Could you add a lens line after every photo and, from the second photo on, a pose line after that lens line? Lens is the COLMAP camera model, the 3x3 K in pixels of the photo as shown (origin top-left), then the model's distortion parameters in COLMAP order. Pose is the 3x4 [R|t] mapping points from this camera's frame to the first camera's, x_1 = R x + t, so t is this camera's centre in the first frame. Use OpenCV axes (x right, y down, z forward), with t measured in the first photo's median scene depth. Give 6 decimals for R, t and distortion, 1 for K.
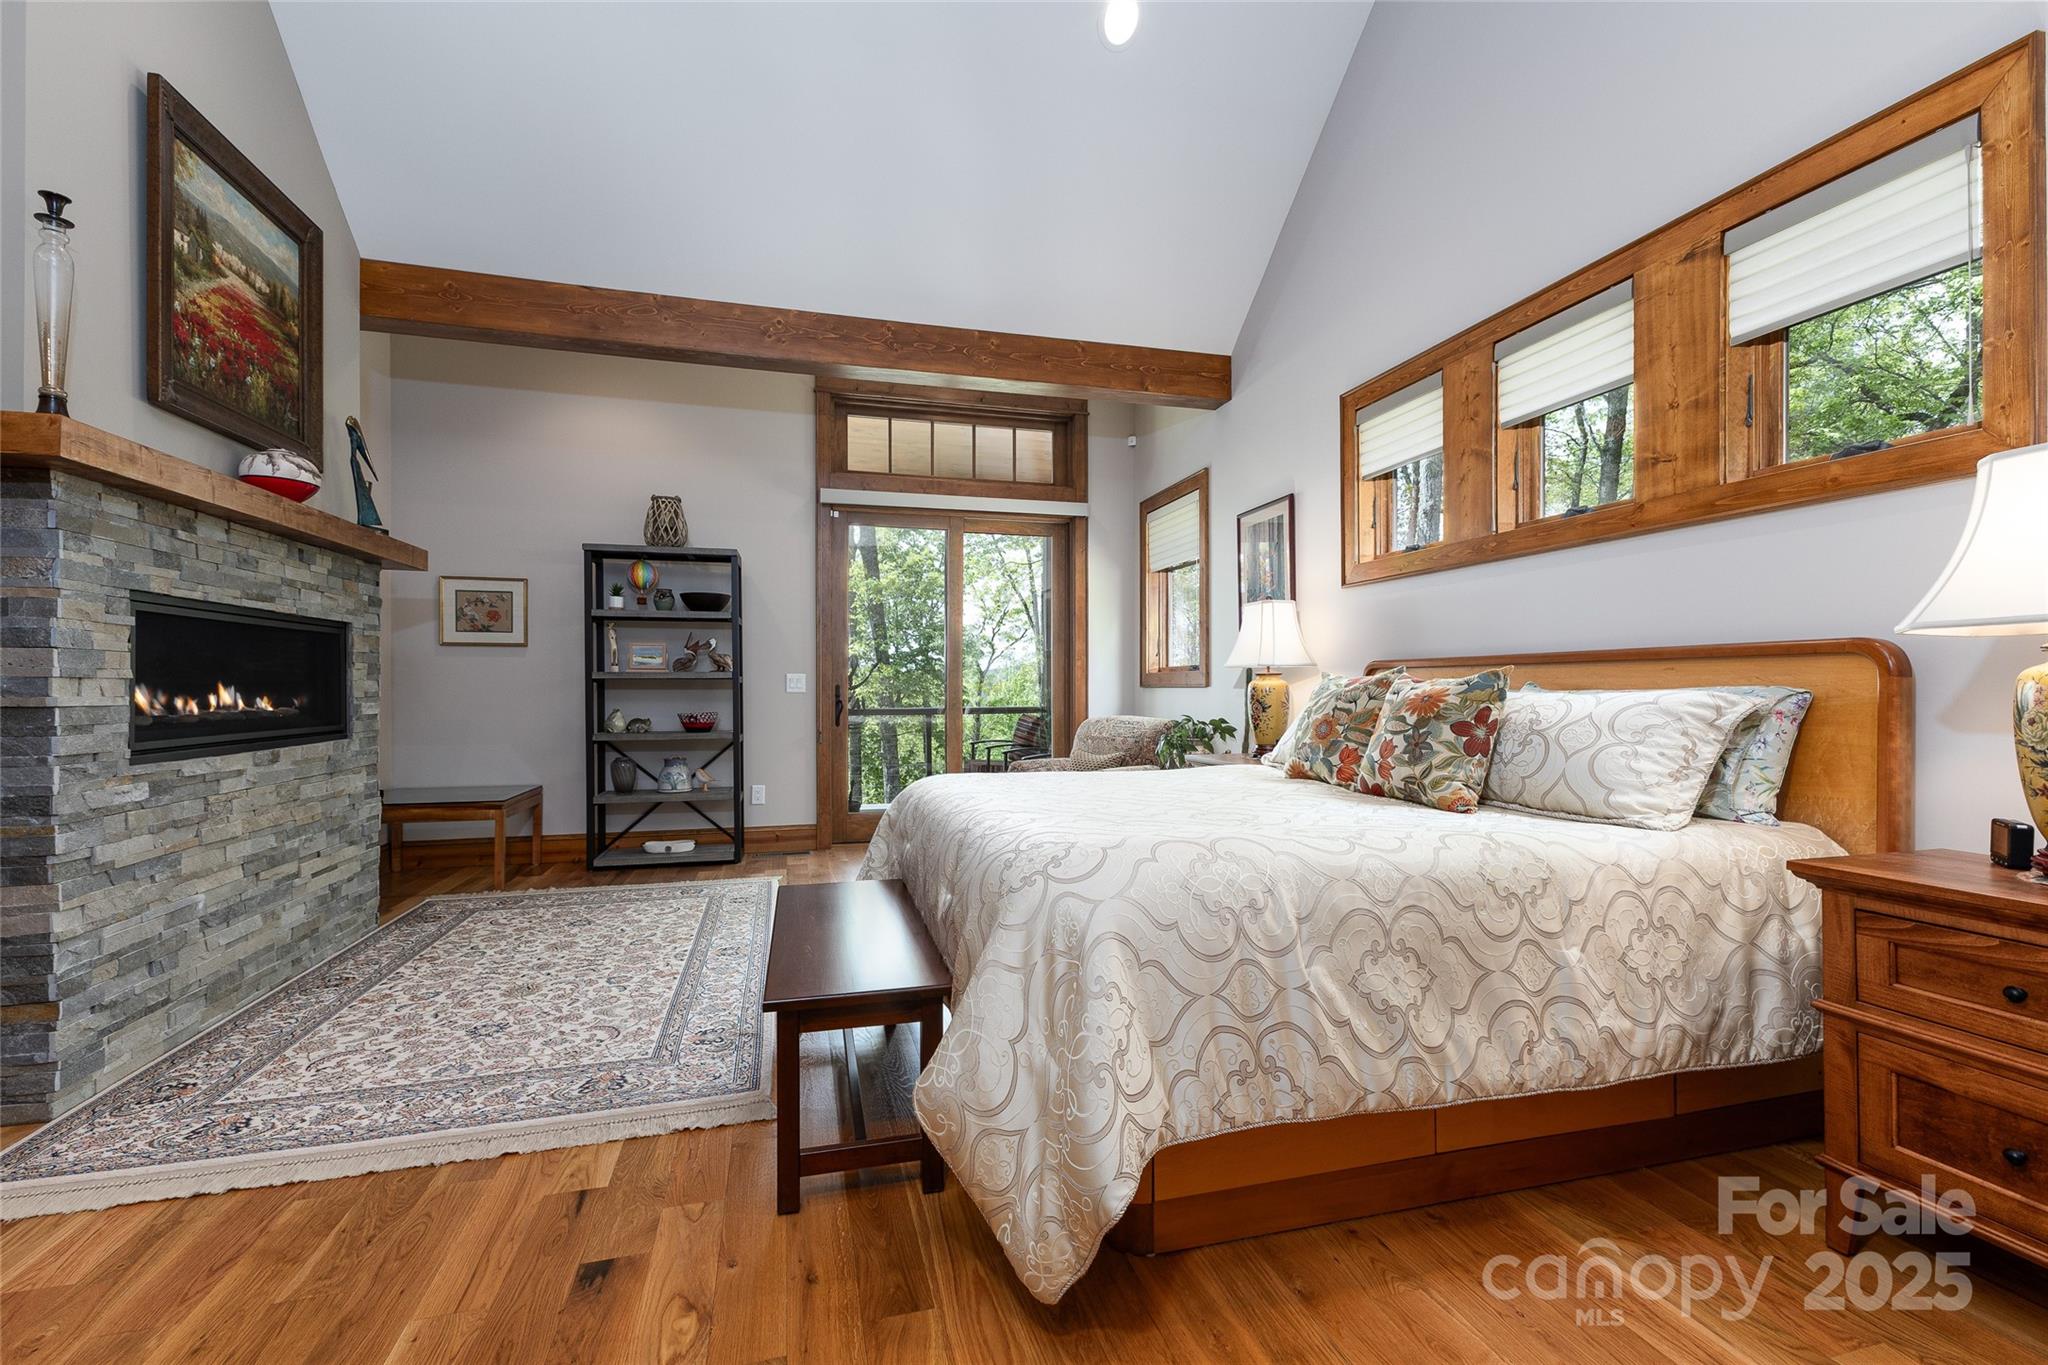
lens RADIAL K [[883.1, 0, 1022.1], [0, 883.1, 685.9], [0, 0, 1]] dist [0.010598, -0.003572]
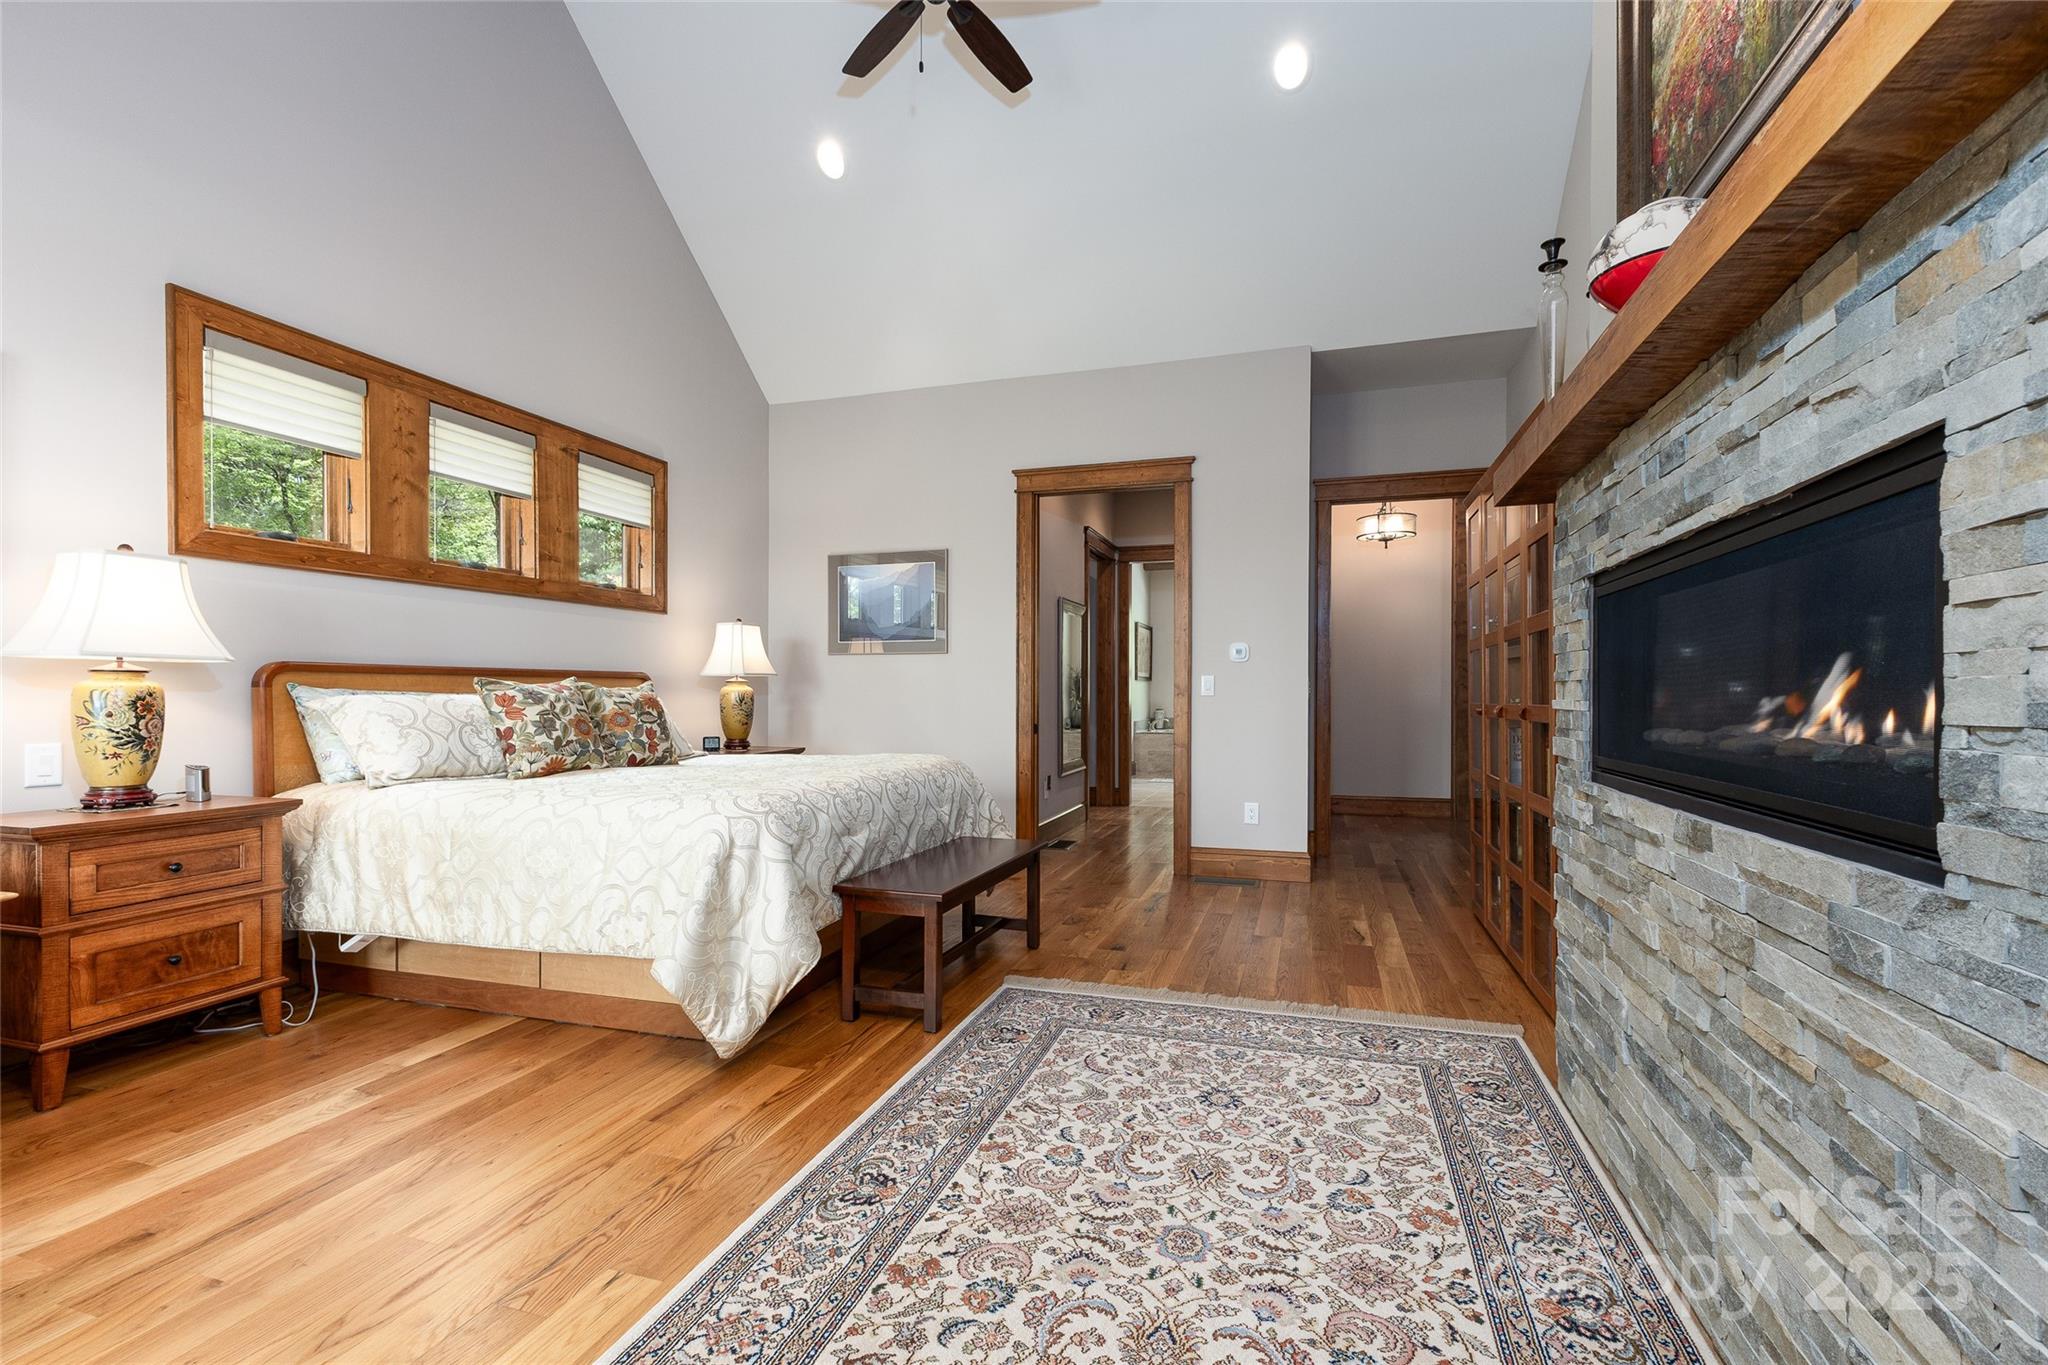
lens RADIAL K [[883.1, 0, 1038.9], [0, 883.1, 717.8], [0, 0, 1]] dist [0.010598, -0.003572]
pose [[-0.844063, -0.013993, 0.536061, -0.840329], [-0.001077, 0.999702, 0.024399, 0.005346], [-0.536243, 0.020017, -0.843826, 1.670950]]
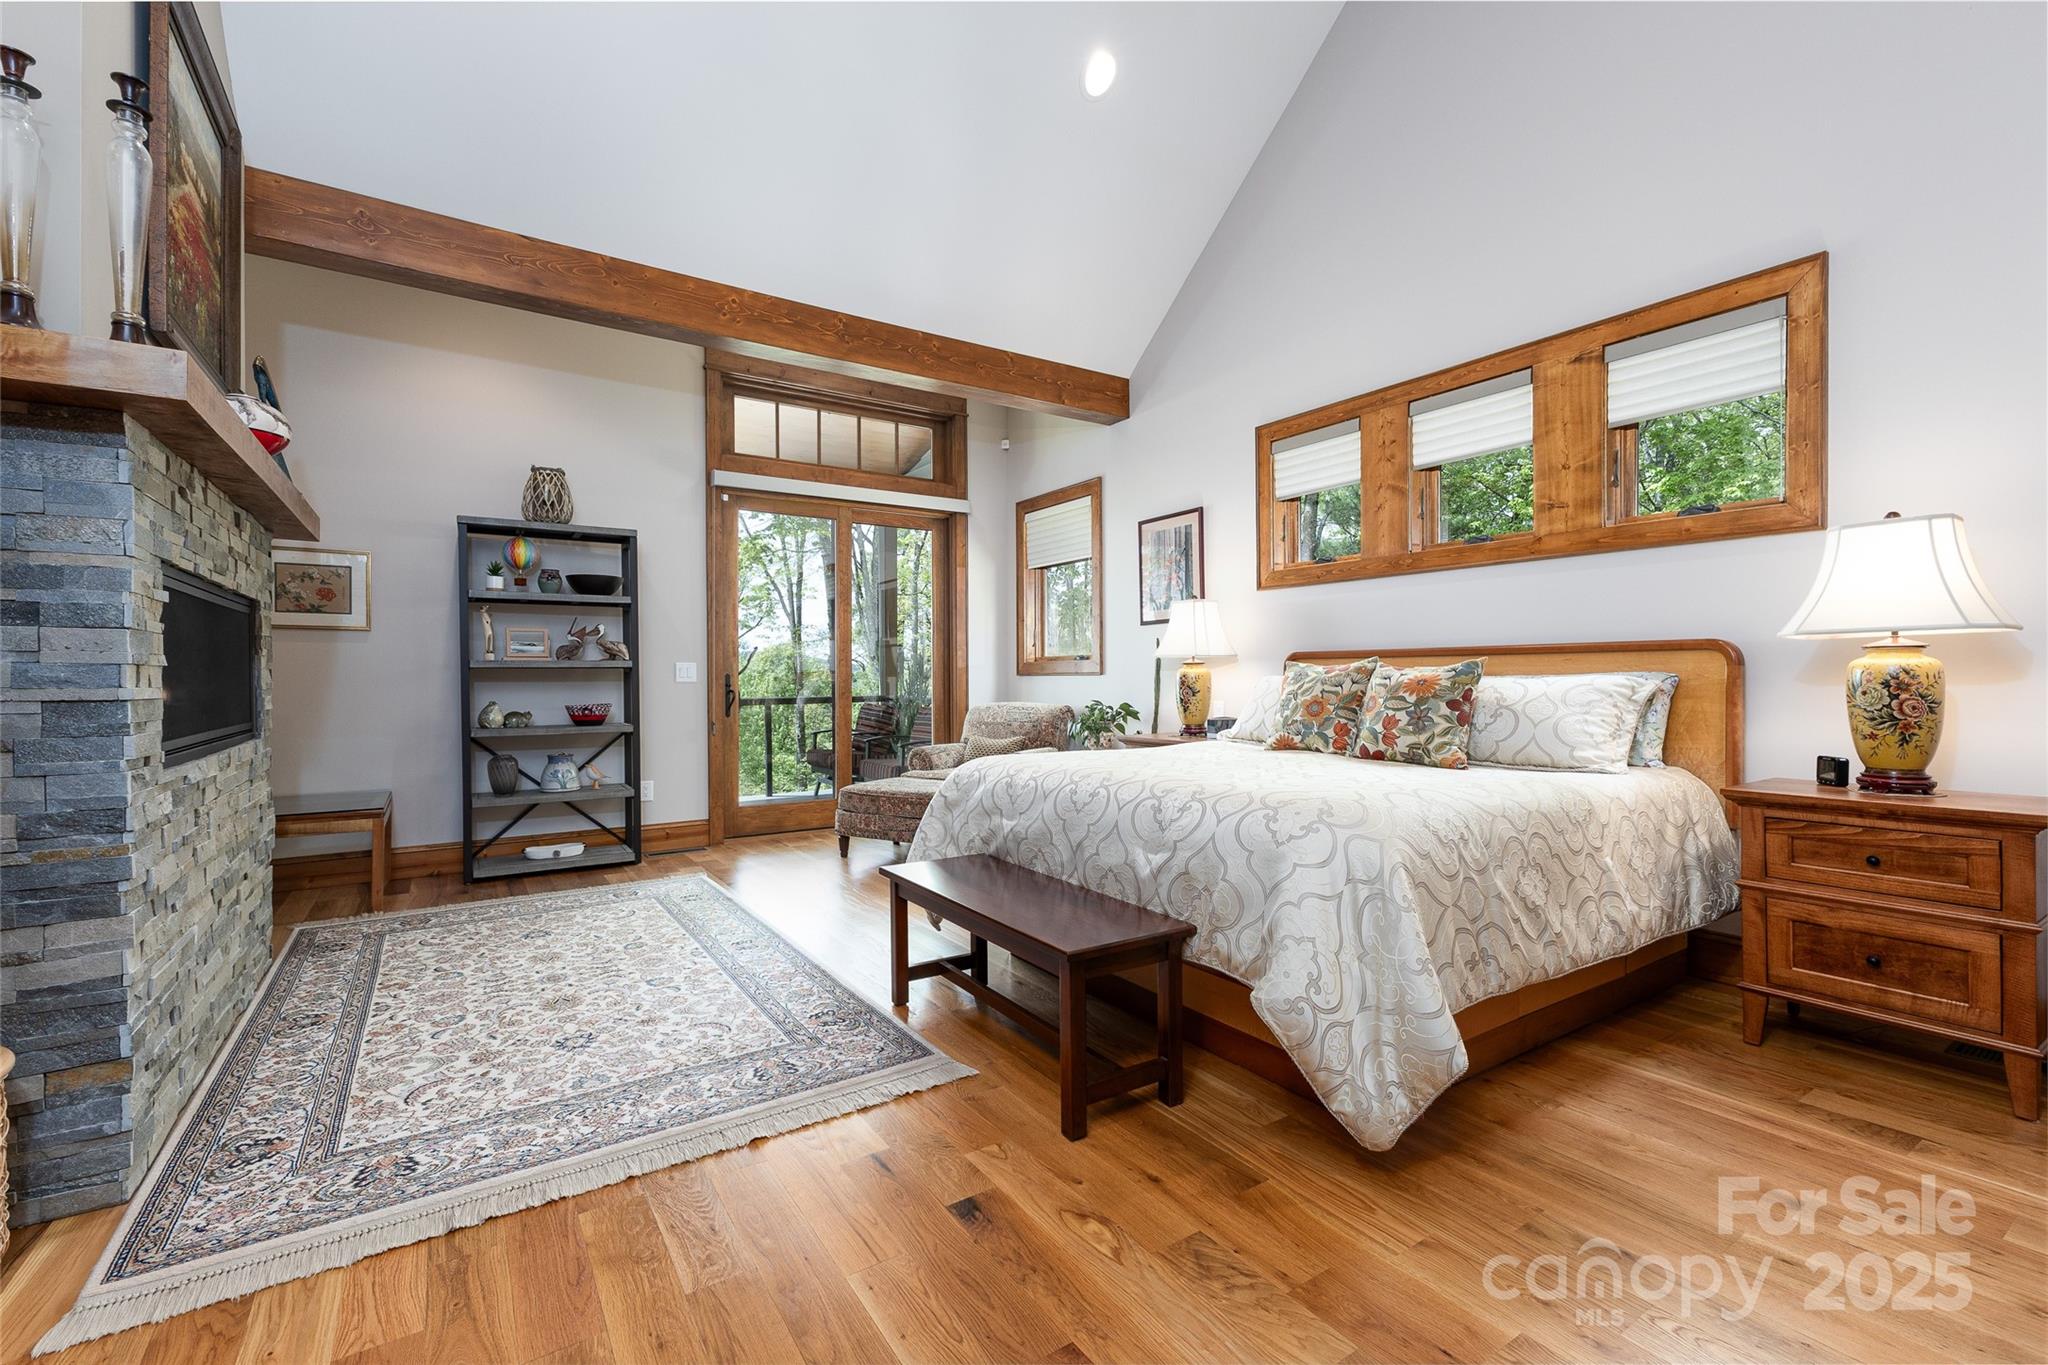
lens RADIAL K [[883.1, 0, 1017.0], [0, 883.1, 674.0], [0, 0, 1]] dist [0.010598, -0.003572]
pose [[0.951307, -0.002140, 0.308239, -0.416190], [0.002753, 0.999995, -0.001553, 0.002217], [-0.308234, 0.002326, 0.951308, -0.030326]]
